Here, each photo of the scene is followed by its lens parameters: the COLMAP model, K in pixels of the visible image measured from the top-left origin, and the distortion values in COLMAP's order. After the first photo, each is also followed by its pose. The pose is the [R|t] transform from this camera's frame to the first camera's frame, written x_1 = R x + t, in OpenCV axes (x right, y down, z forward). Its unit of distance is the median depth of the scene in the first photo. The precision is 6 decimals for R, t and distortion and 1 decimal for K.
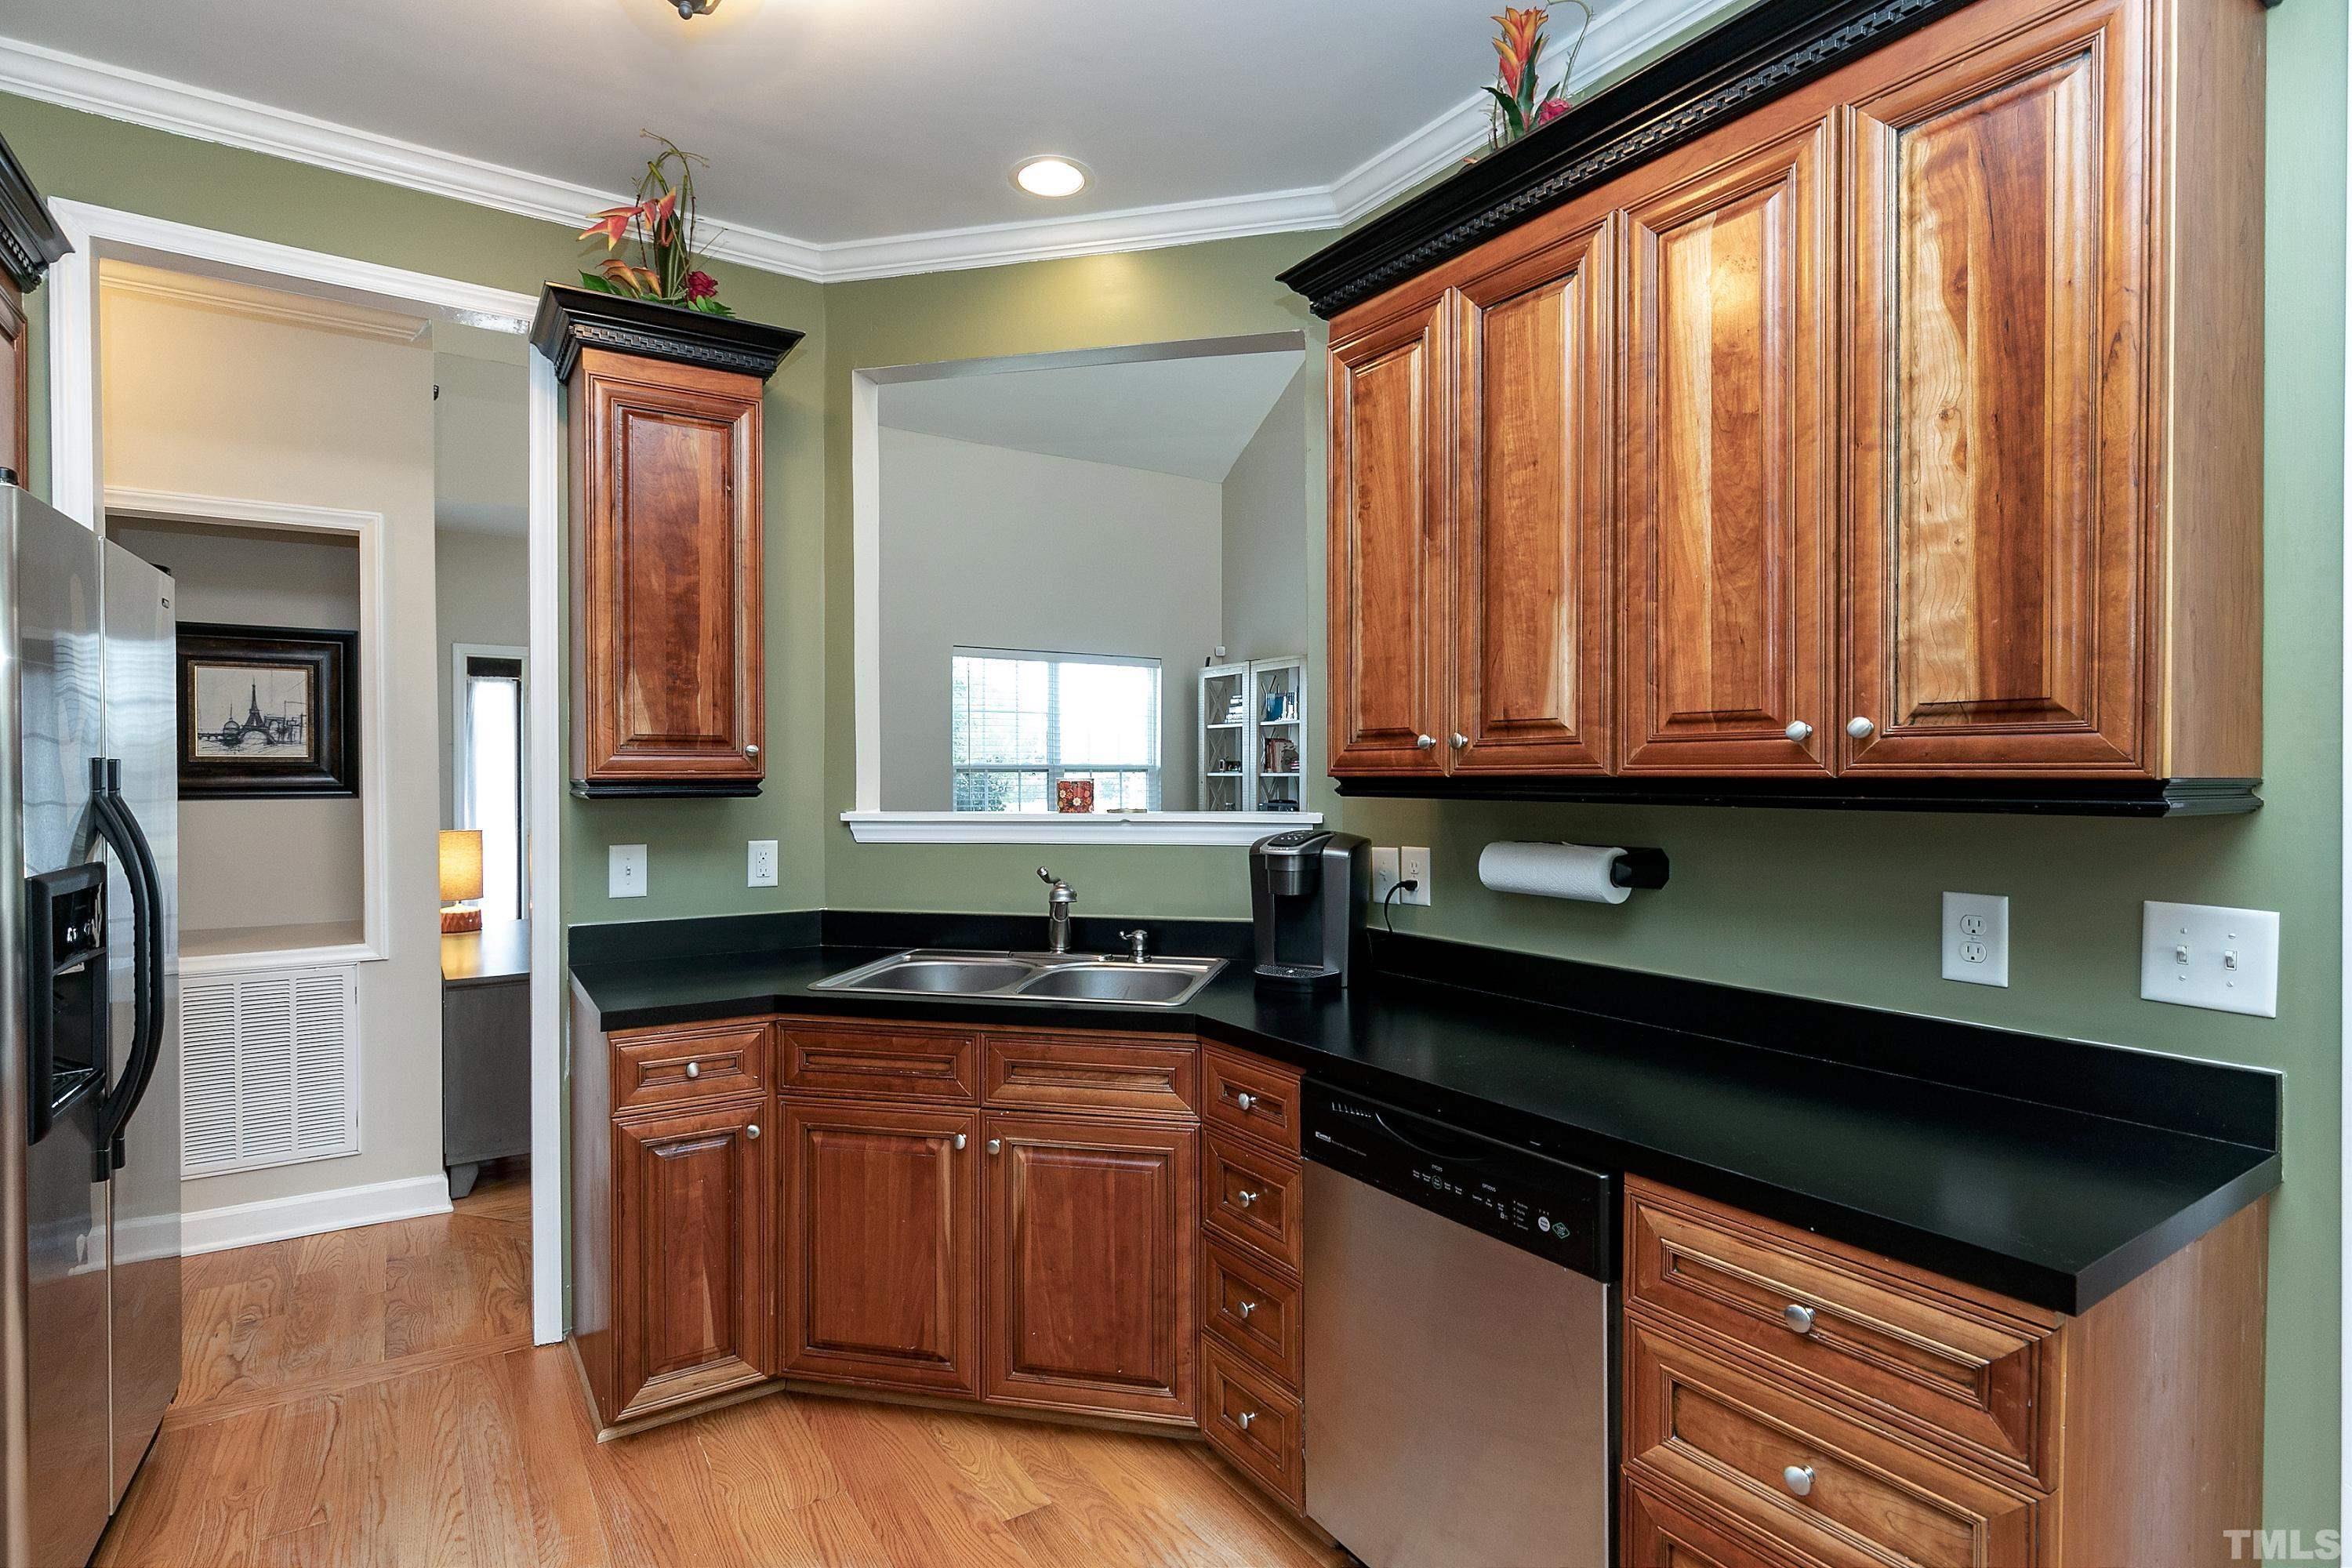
lens RADIAL K [[1179.7, 0, 1189.7], [0, 1179.7, 774.6], [0, 0, 1]] dist [-0.004540, -0.000447]
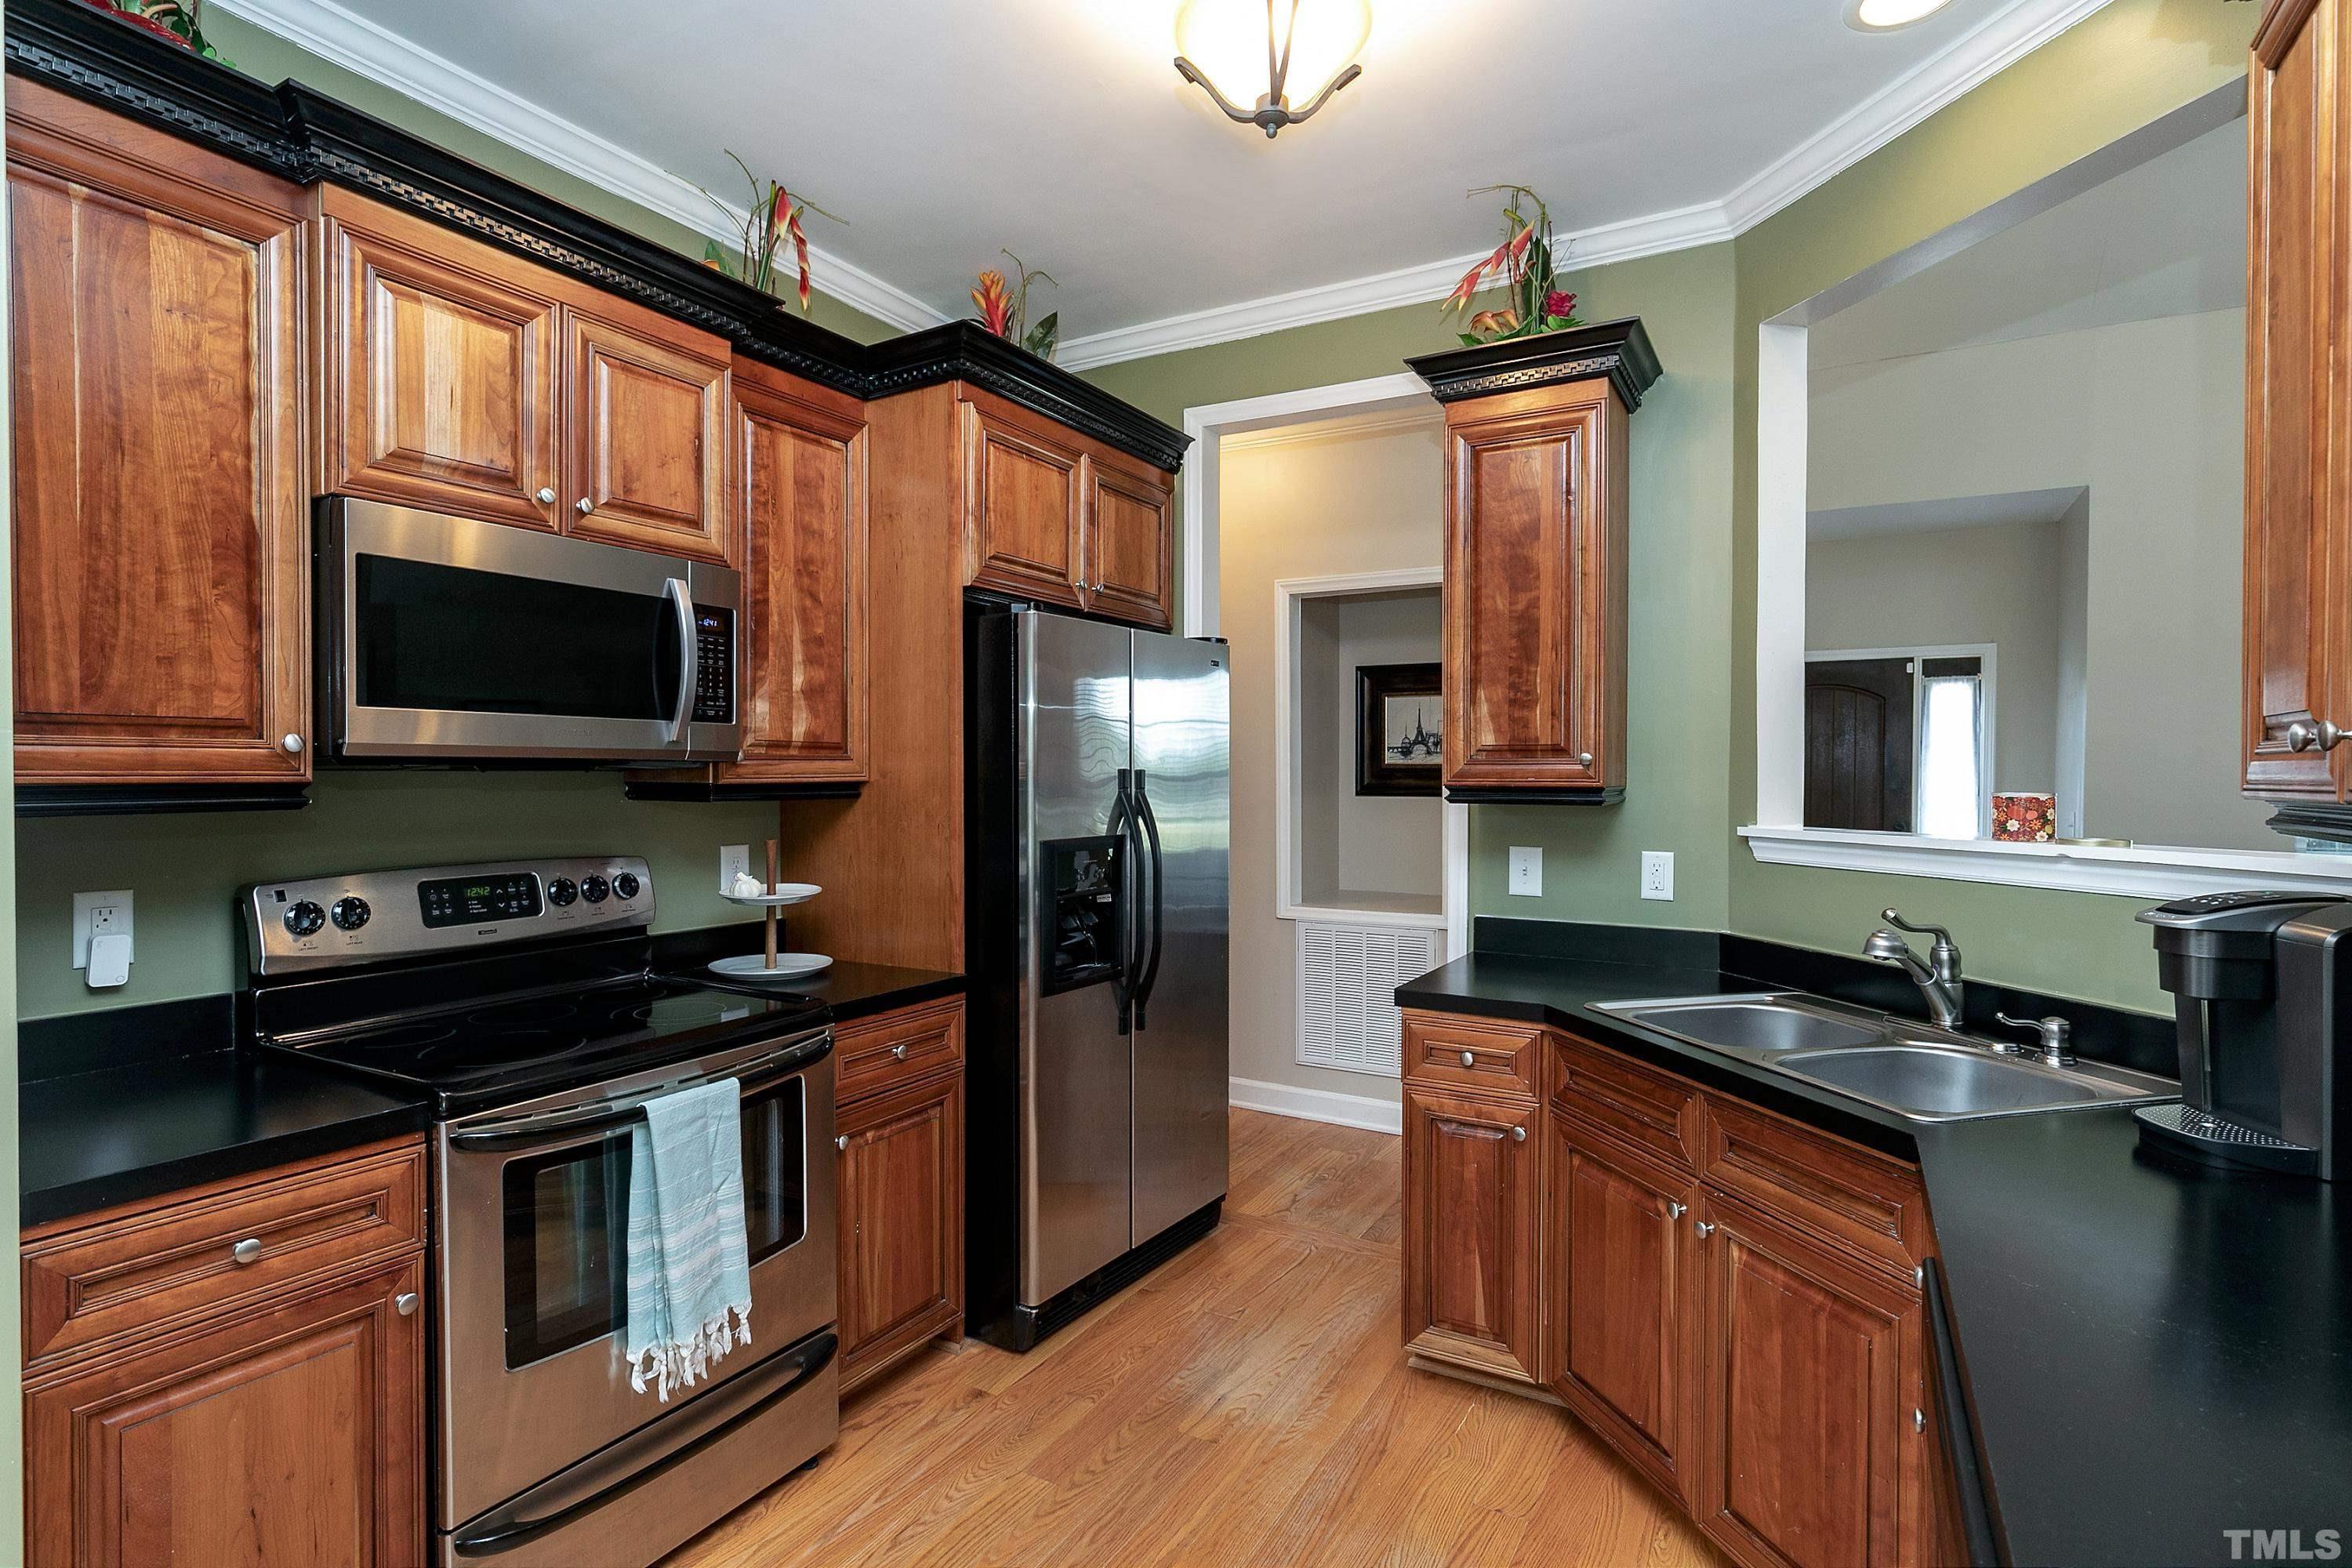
lens RADIAL K [[1179.7, 0, 1173.7], [0, 1179.7, 783.8], [0, 0, 1]] dist [-0.004540, -0.000447]
pose [[0.433084, 0.013144, -0.901258, 0.386021], [-0.007666, 0.999911, 0.010899, -0.008000], [0.901321, 0.002189, 0.433146, 0.268385]]
